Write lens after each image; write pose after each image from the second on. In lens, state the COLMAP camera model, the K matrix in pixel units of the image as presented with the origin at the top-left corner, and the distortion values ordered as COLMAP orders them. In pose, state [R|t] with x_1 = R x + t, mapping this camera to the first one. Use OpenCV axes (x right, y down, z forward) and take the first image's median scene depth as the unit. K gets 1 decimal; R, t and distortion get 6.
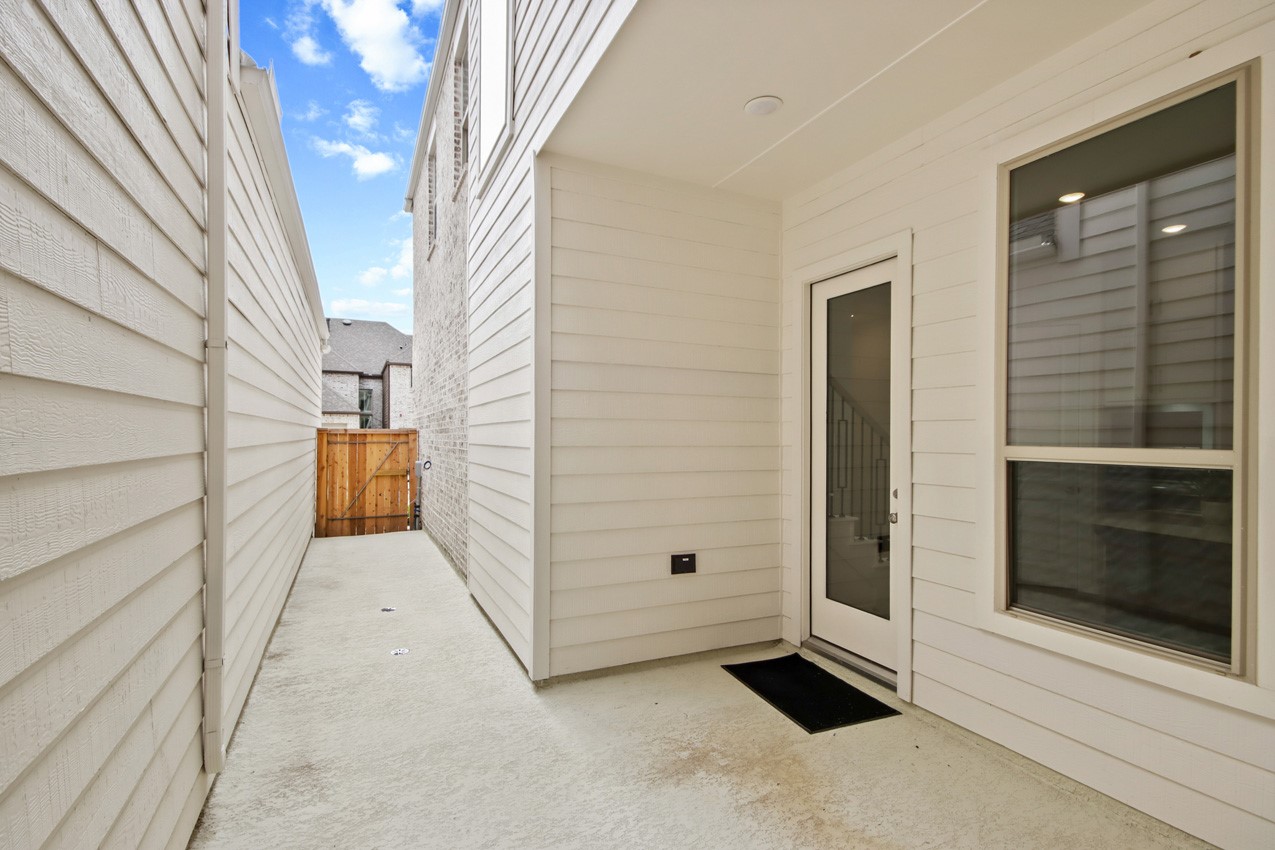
lens RADIAL K [[594.3, 0, 637.5], [0, 594.3, 425.0], [0, 0, 1]] dist [0.003167, 0.000220]
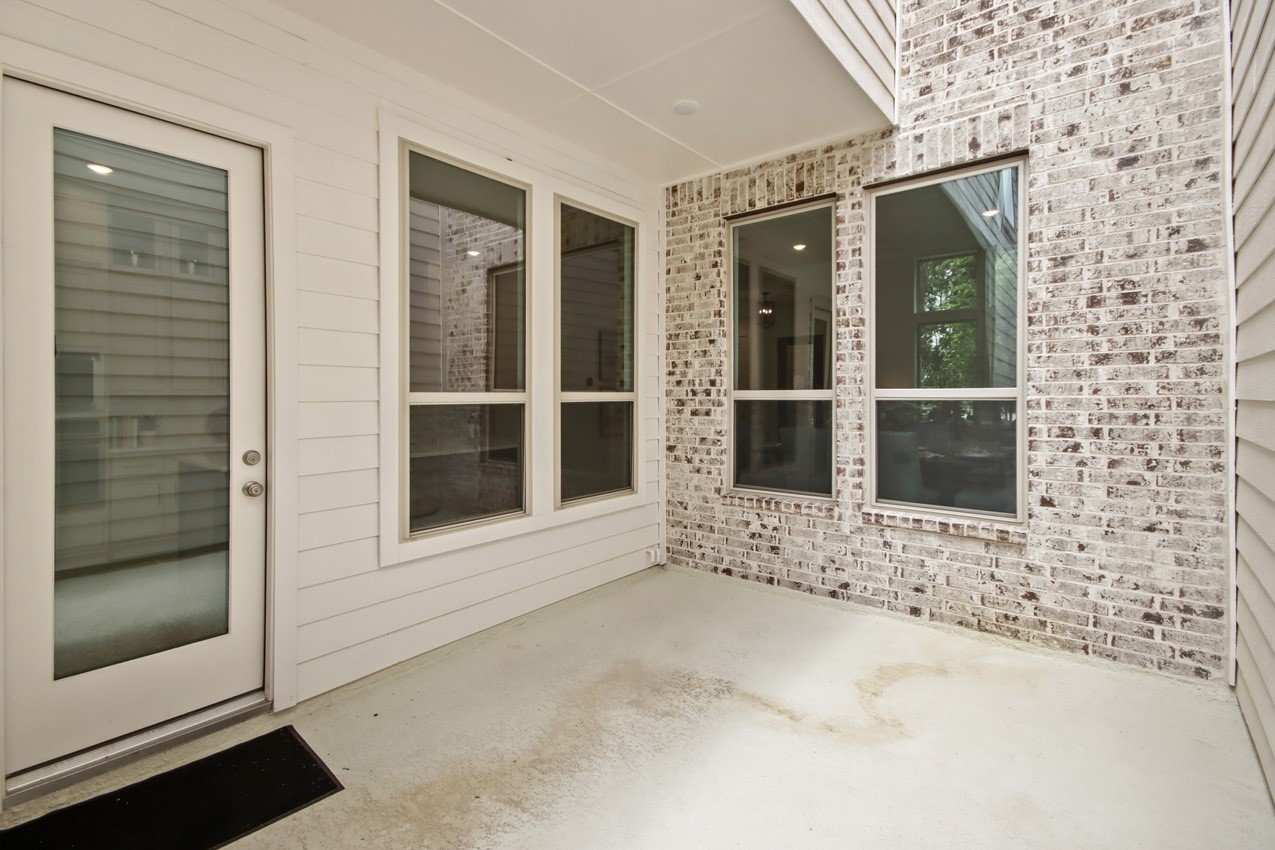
lens RADIAL K [[569.2, 0, 635.5], [0, 569.2, 393.8], [0, 0, 1]] dist [0.001879, 0.000253]
pose [[-0.430205, -0.006995, 0.902704, -0.556866], [-0.017750, 0.999842, -0.000712, 0.029458], [-0.902557, -0.016330, -0.430261, 1.105468]]
